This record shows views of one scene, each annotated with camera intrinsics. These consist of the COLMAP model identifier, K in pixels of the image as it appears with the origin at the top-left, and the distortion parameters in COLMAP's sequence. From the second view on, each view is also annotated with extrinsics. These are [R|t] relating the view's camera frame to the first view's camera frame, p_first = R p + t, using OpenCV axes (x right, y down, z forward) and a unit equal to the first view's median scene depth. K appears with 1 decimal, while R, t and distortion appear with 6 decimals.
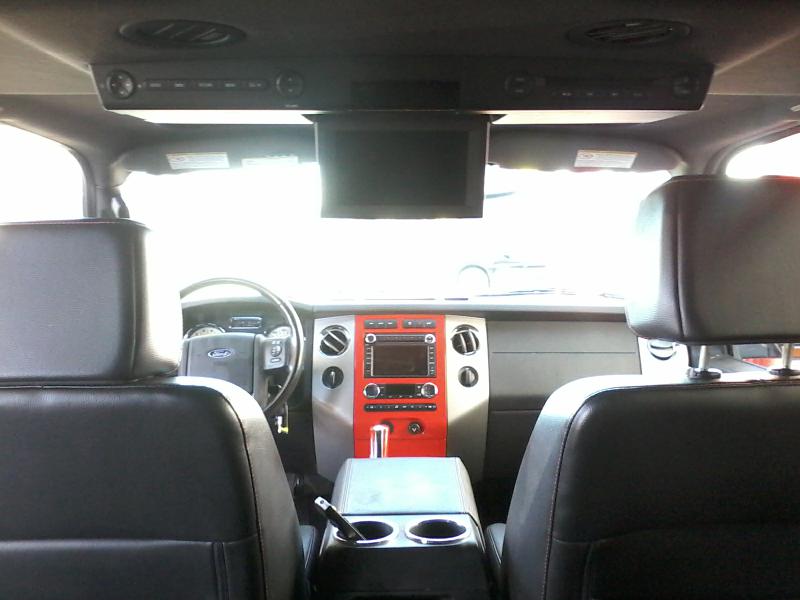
lens RADIAL K [[779.5, 0, 400.0], [0, 779.5, 300.0], [0, 0, 1]] dist [-0.010983, -0.020288]
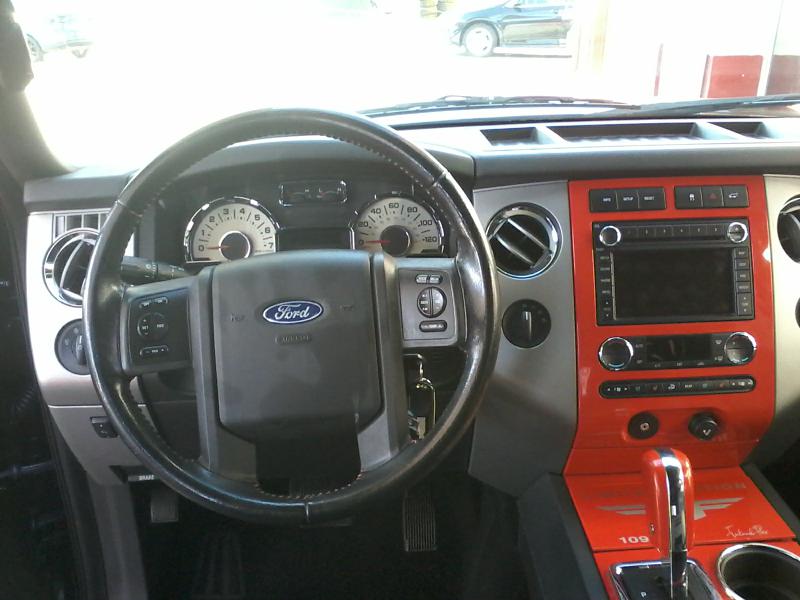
lens RADIAL K [[779.5, 0, 400.0], [0, 779.5, 300.0], [0, 0, 1]] dist [-0.010983, -0.020288]
pose [[0.999318, -0.031872, 0.018627, -0.169922], [0.024909, 0.954559, 0.296978, -0.052200], [-0.027246, -0.296312, 0.954702, 0.572178]]
